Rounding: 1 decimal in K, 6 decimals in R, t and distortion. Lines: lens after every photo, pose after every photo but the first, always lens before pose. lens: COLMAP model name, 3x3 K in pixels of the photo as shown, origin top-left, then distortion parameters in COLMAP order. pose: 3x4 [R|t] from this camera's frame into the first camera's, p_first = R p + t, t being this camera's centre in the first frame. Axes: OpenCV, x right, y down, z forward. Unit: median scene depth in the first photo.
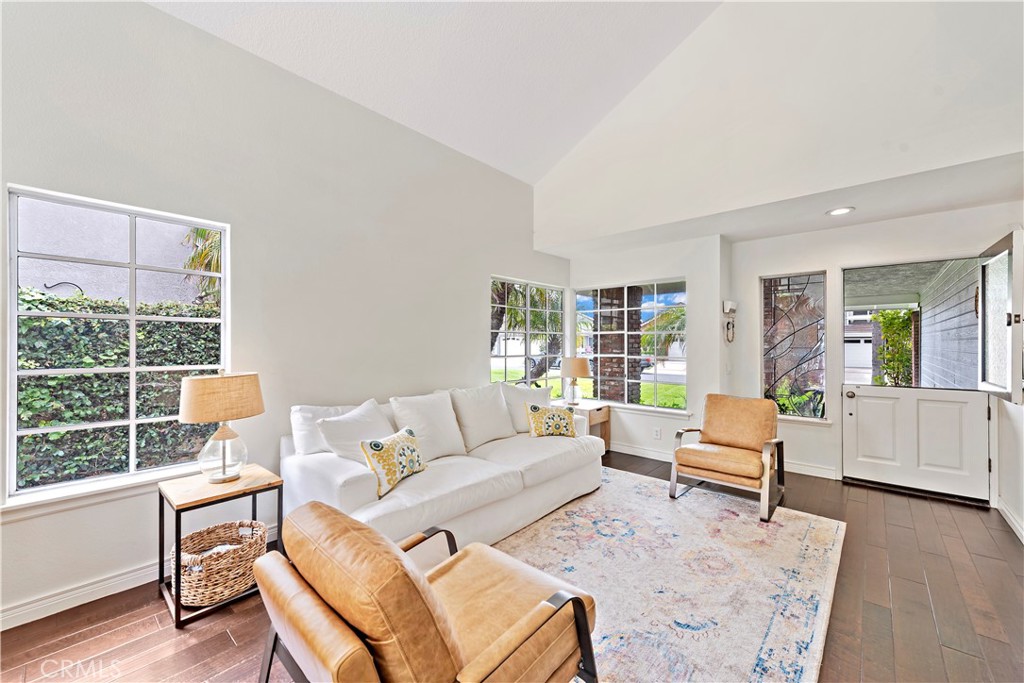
lens RADIAL K [[405.1, 0, 512.9], [0, 405.1, 341.5], [0, 0, 1]] dist [0.003544, -0.000191]
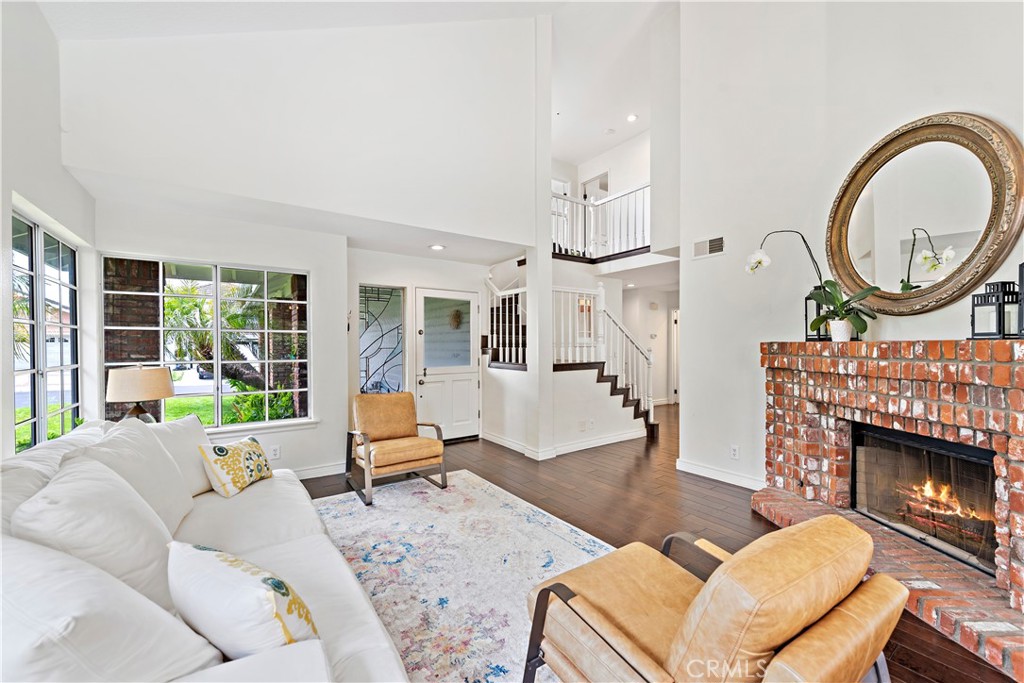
lens RADIAL K [[405.1, 0, 513.9], [0, 405.1, 347.1], [0, 0, 1]] dist [0.003544, -0.000191]
pose [[0.220812, -0.008055, 0.975283, -0.496159], [-0.005036, 0.999943, 0.009399, -0.000253], [-0.975303, -0.006987, 0.220759, 0.481327]]
